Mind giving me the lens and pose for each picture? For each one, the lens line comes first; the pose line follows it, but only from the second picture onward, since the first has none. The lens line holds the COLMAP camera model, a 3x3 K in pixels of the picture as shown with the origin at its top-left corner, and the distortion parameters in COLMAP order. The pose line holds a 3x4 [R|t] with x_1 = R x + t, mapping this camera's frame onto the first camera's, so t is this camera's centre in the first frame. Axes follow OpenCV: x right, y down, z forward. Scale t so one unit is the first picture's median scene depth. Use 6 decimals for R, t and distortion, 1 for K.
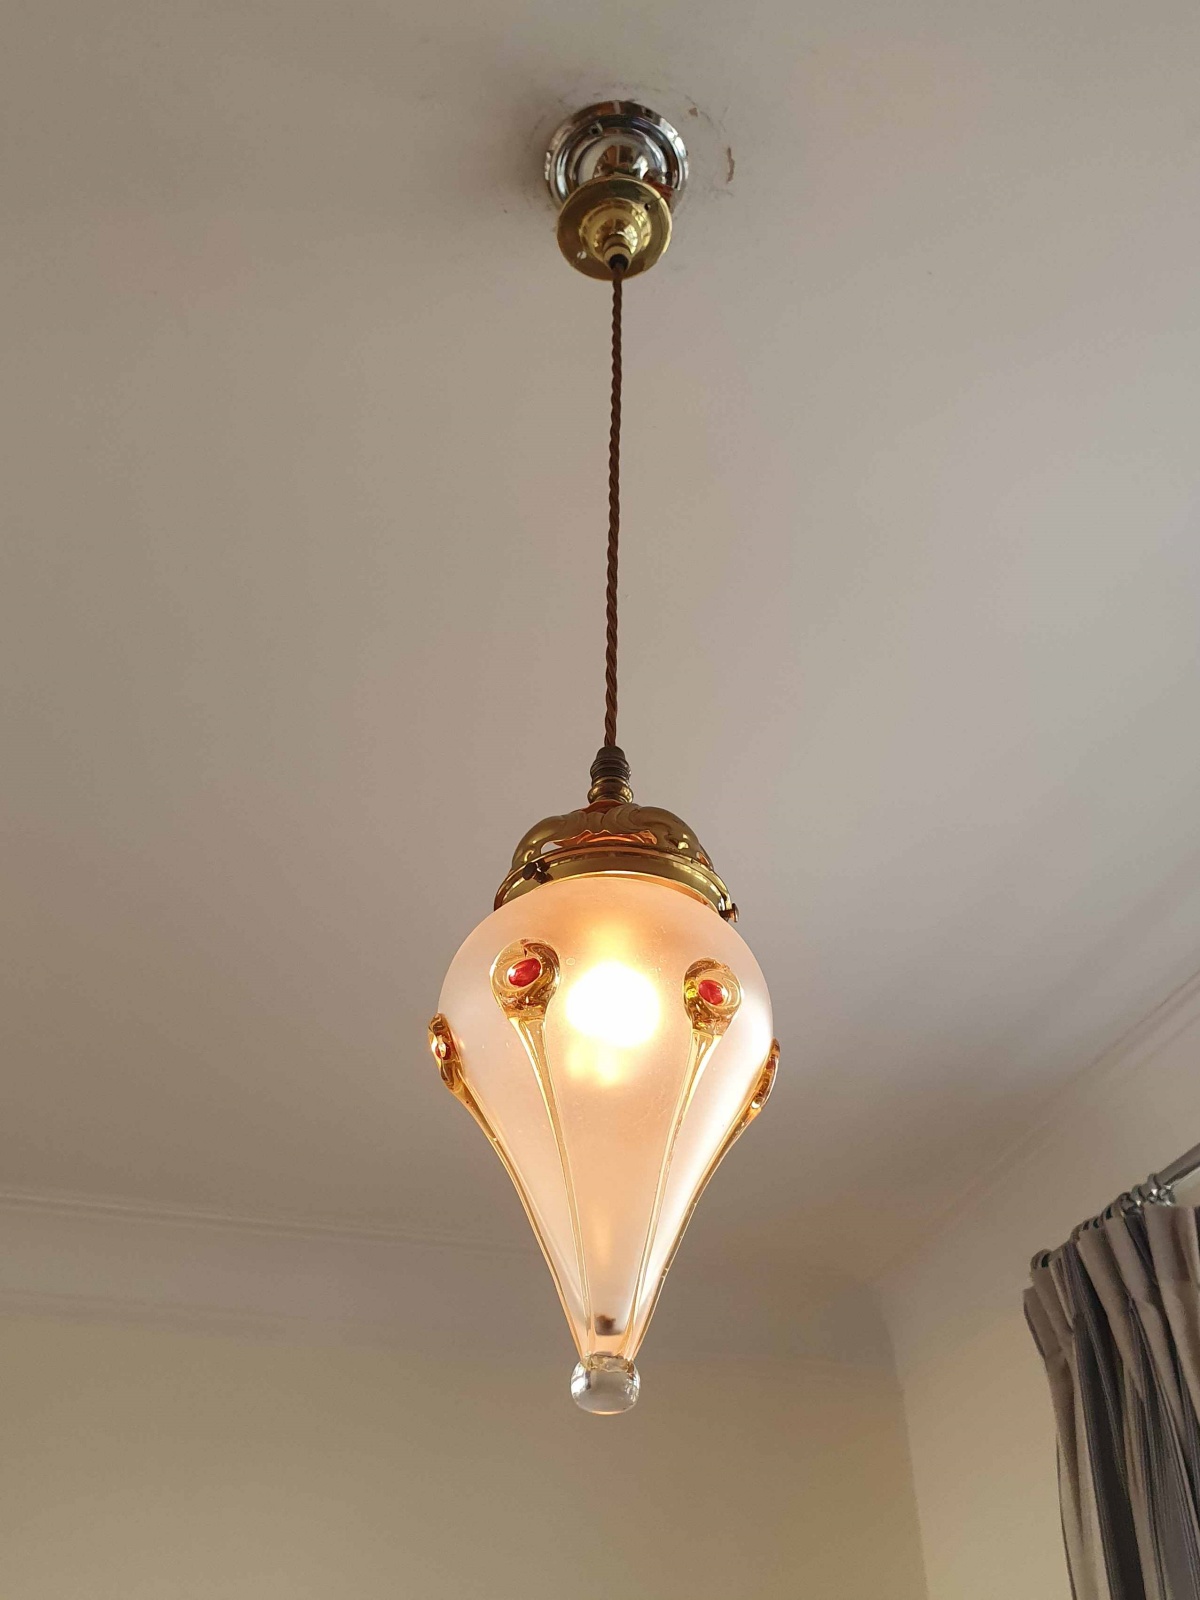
lens RADIAL K [[1417.4, 0, 600.0], [0, 1417.4, 800.0], [0, 0, 1]] dist [-0.006865, -0.007266]
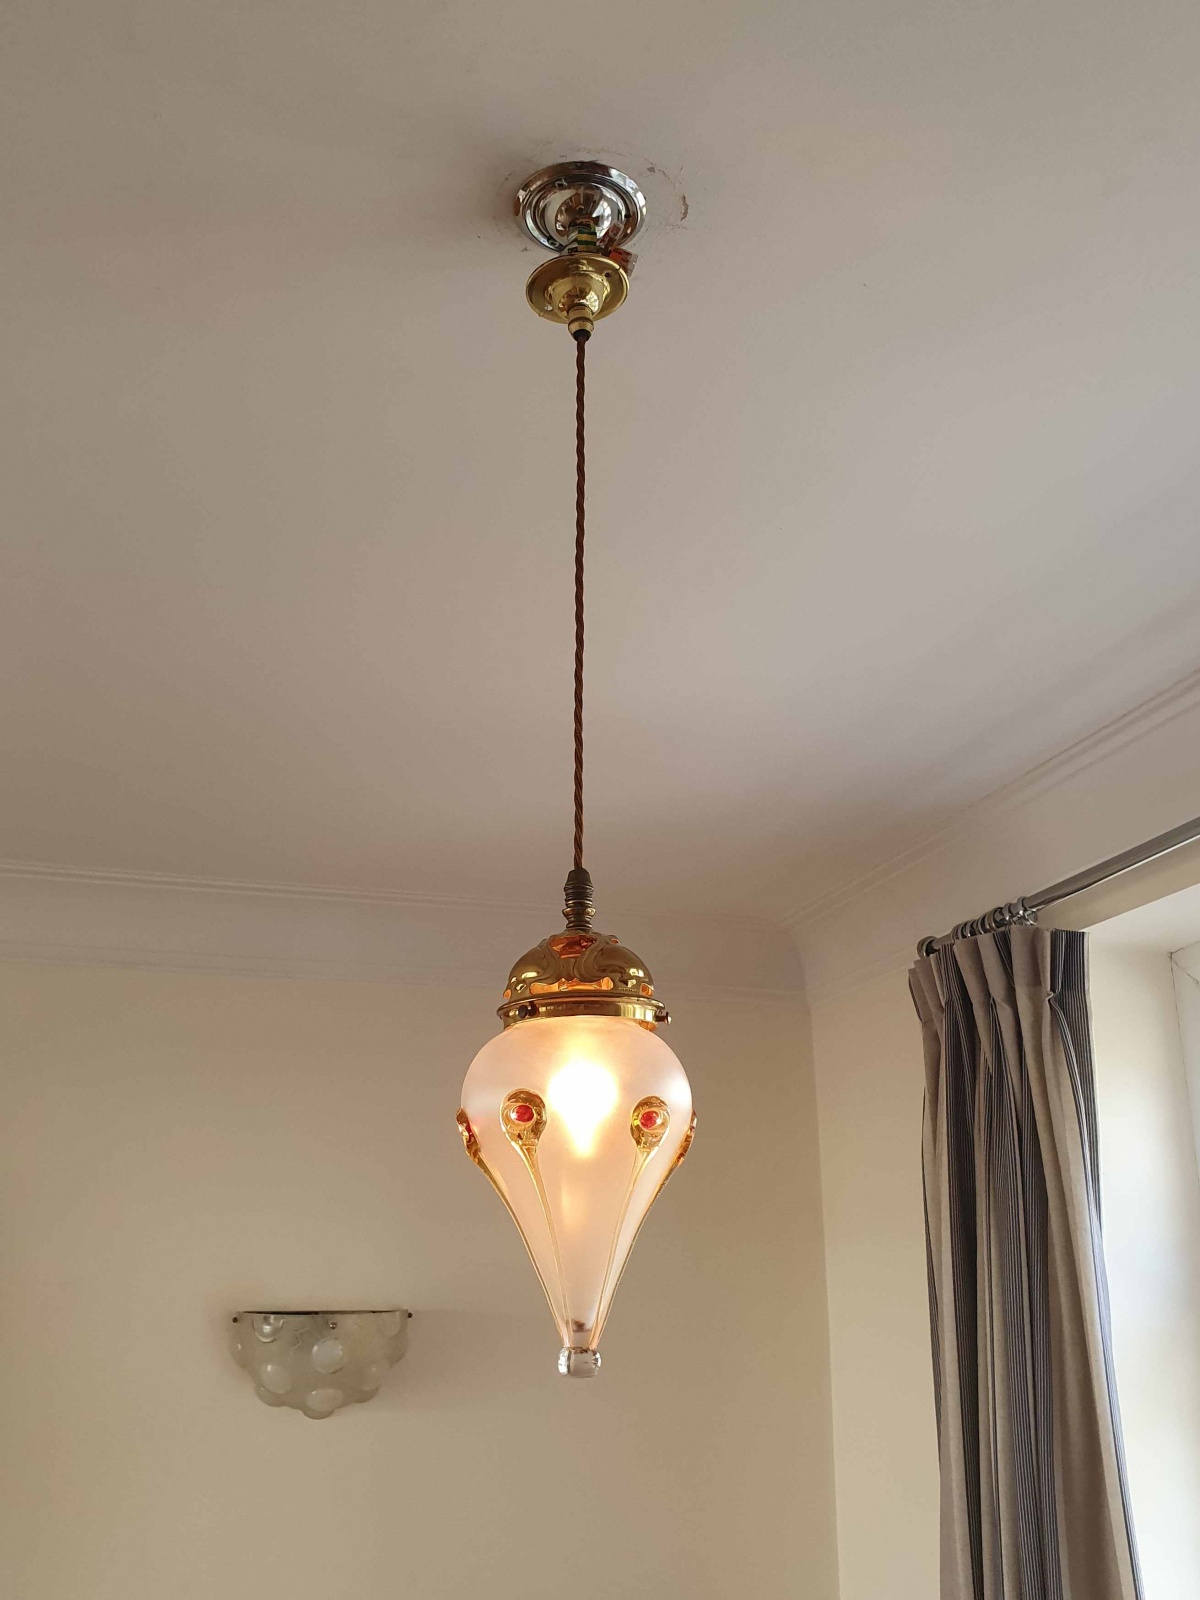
lens RADIAL K [[1417.4, 0, 600.0], [0, 1417.4, 800.0], [0, 0, 1]] dist [-0.006865, -0.007266]
pose [[0.999274, -0.005778, 0.037645, -0.016374], [-0.006983, 0.943879, 0.330219, -0.399764], [-0.037441, -0.330242, 0.943153, -0.166306]]
